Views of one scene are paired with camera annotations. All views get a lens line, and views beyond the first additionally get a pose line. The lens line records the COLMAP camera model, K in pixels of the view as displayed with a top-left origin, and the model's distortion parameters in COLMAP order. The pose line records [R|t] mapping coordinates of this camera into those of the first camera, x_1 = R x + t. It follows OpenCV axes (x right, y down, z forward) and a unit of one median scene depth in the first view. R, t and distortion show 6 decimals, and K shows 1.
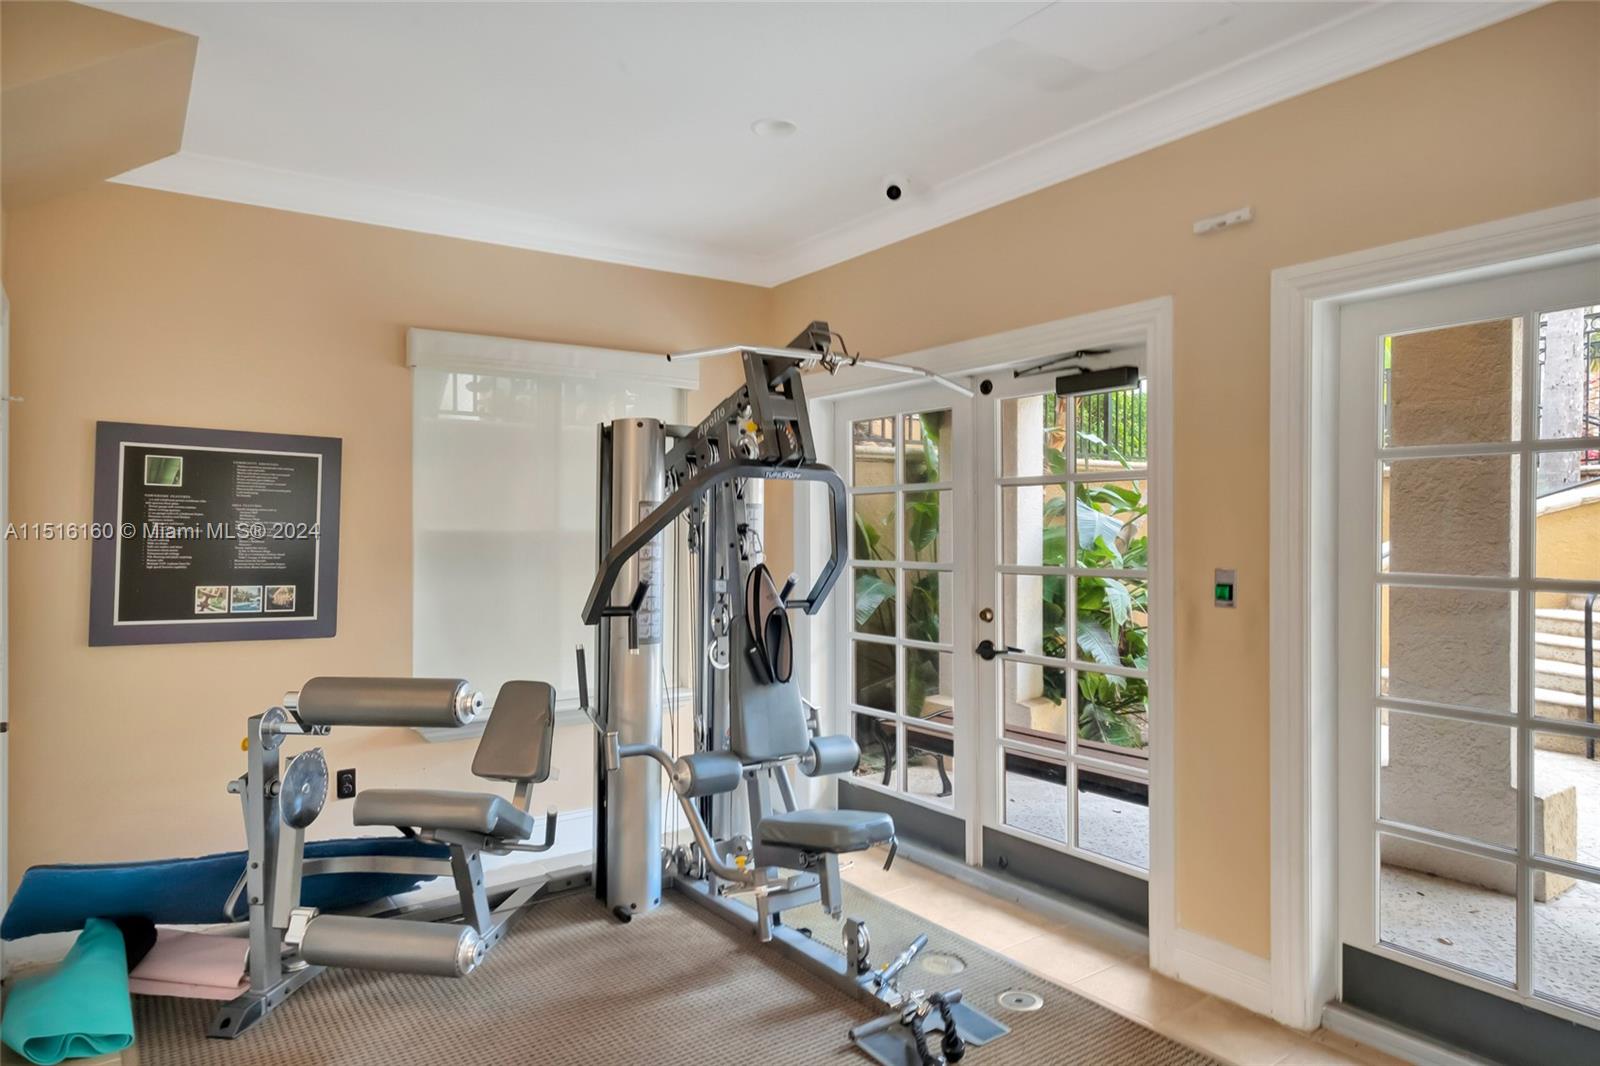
lens RADIAL K [[957.4, 0, 800.0], [0, 957.4, 533.0], [0, 0, 1]] dist [-0.001713, -0.000527]
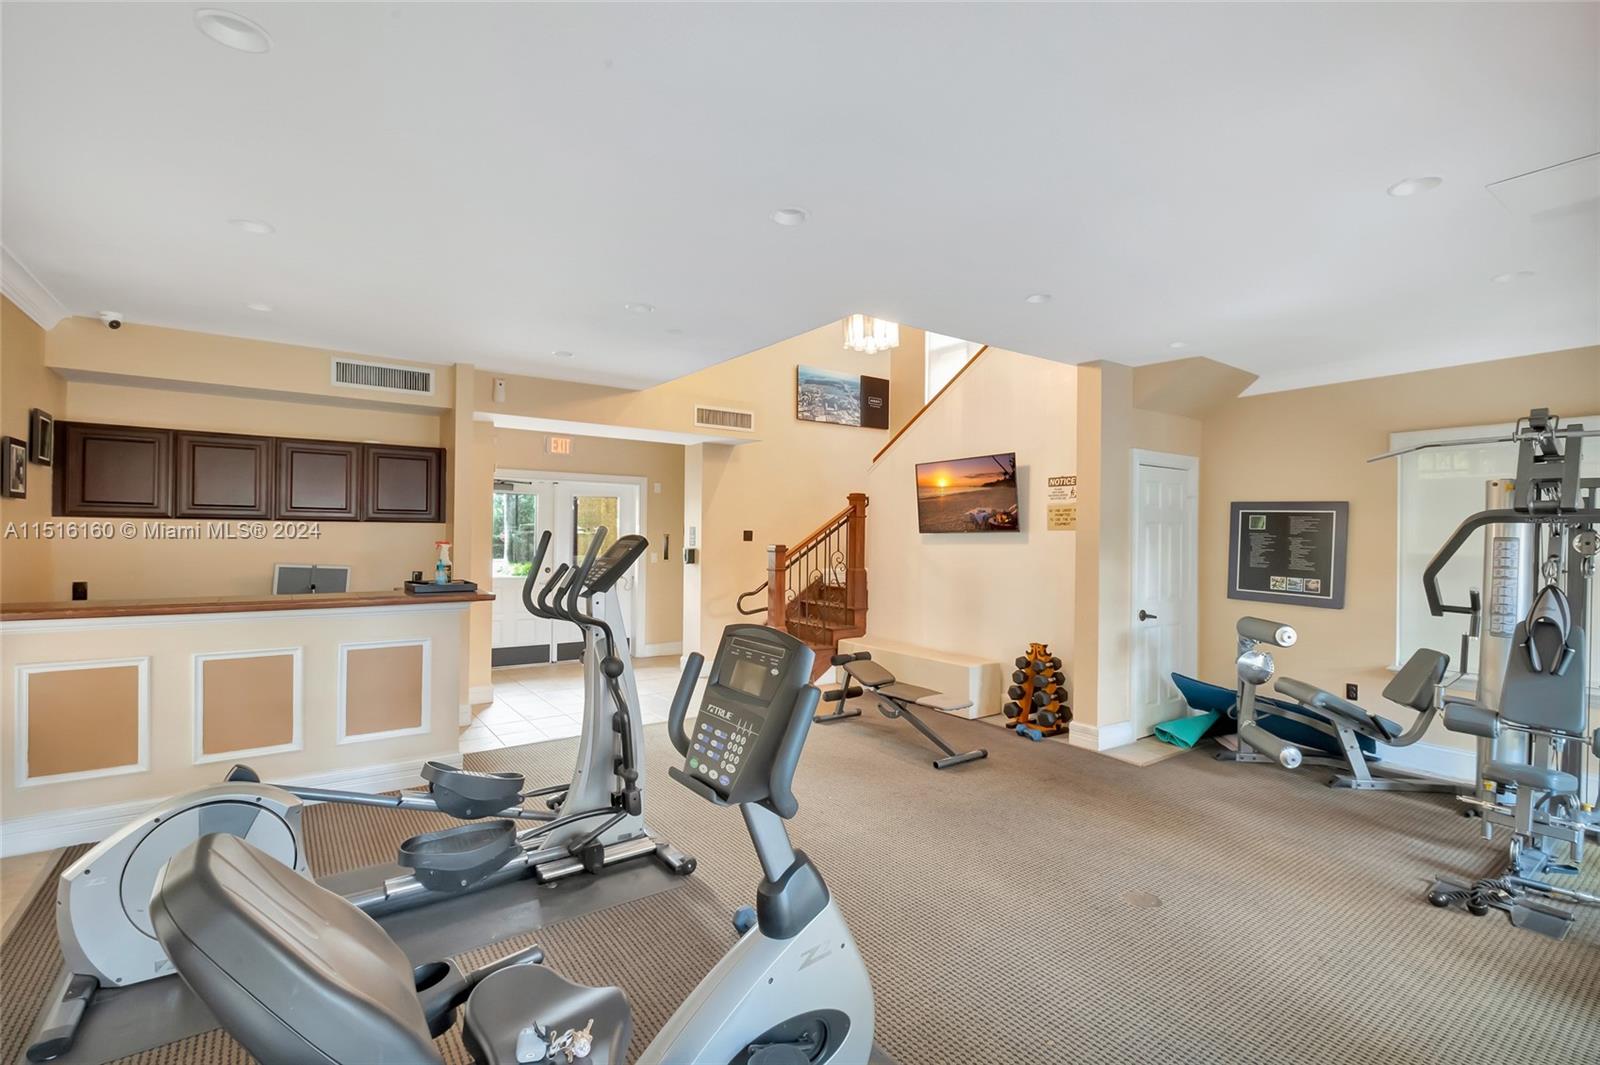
lens RADIAL K [[709.0, 0, 792.0], [0, 709.0, 514.0], [0, 0, 1]] dist [-0.000331, -0.000434]
pose [[0.002550, -0.024283, -0.999702, 0.964471], [-0.014419, 0.999600, -0.024317, -0.029607], [0.999893, 0.014477, 0.002199, -0.072290]]
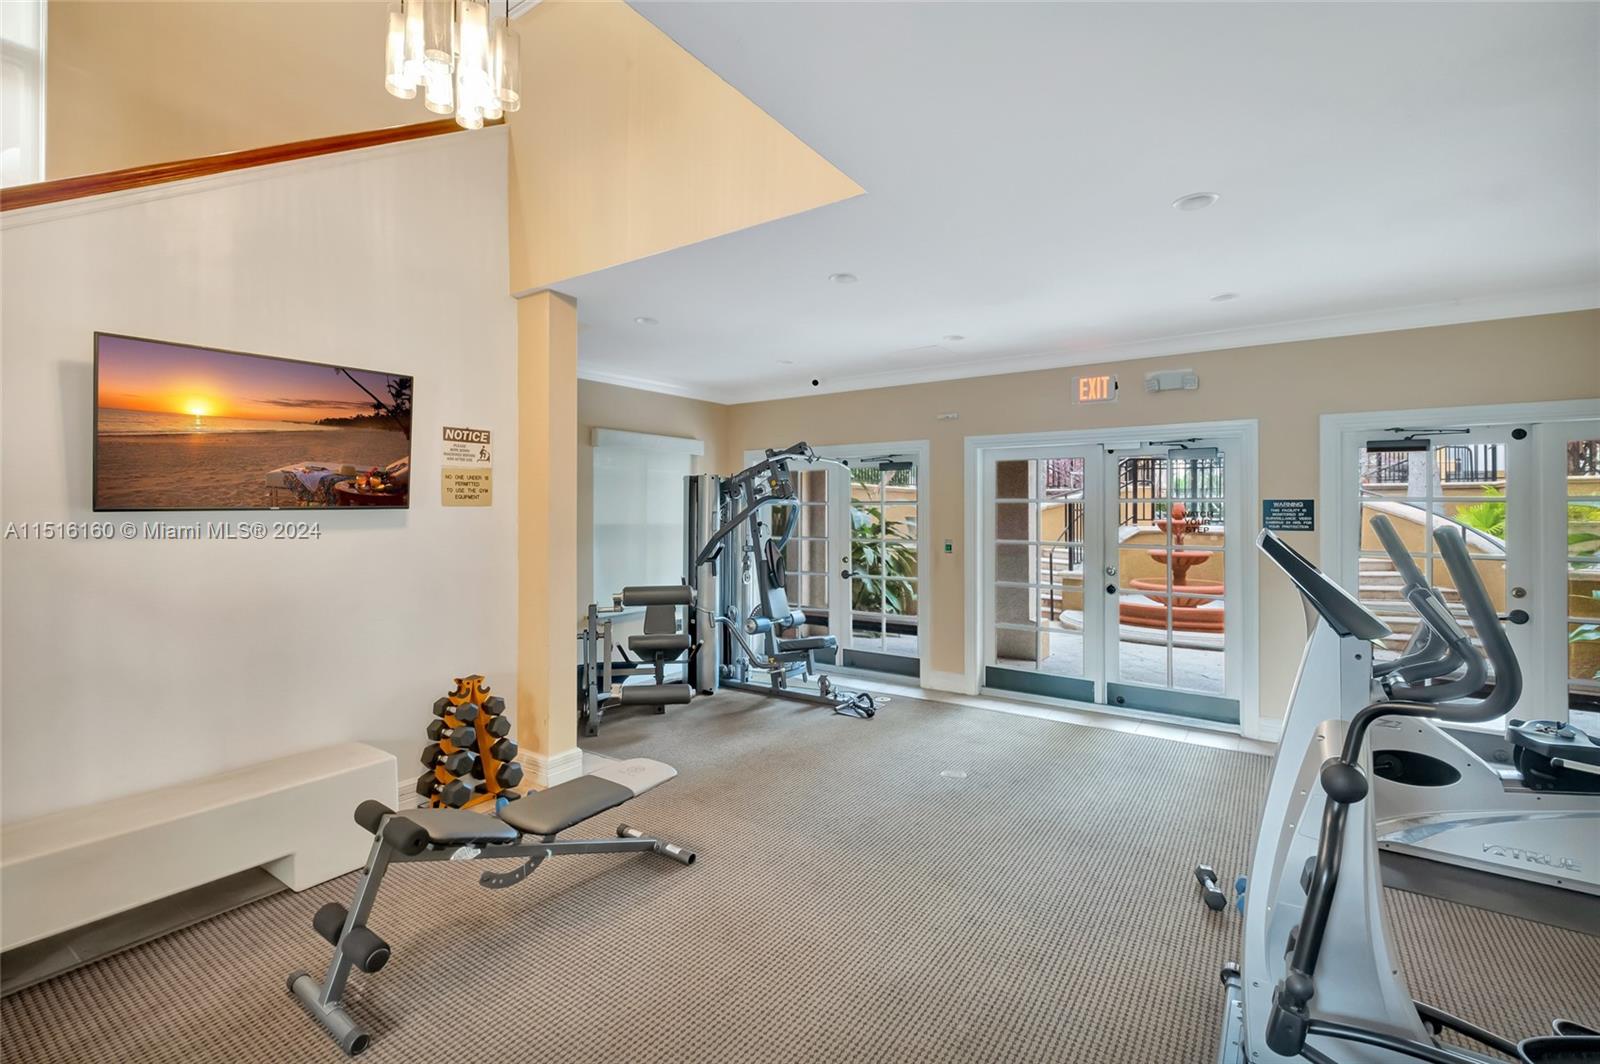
lens RADIAL K [[709.0, 0, 792.0], [0, 709.0, 513.5], [0, 0, 1]] dist [-0.000331, -0.000434]
pose [[0.941717, 0.004266, 0.336379, -0.584422], [-0.004207, 0.999991, -0.000903, -0.030287], [-0.336380, -0.000565, 0.941726, -0.685576]]
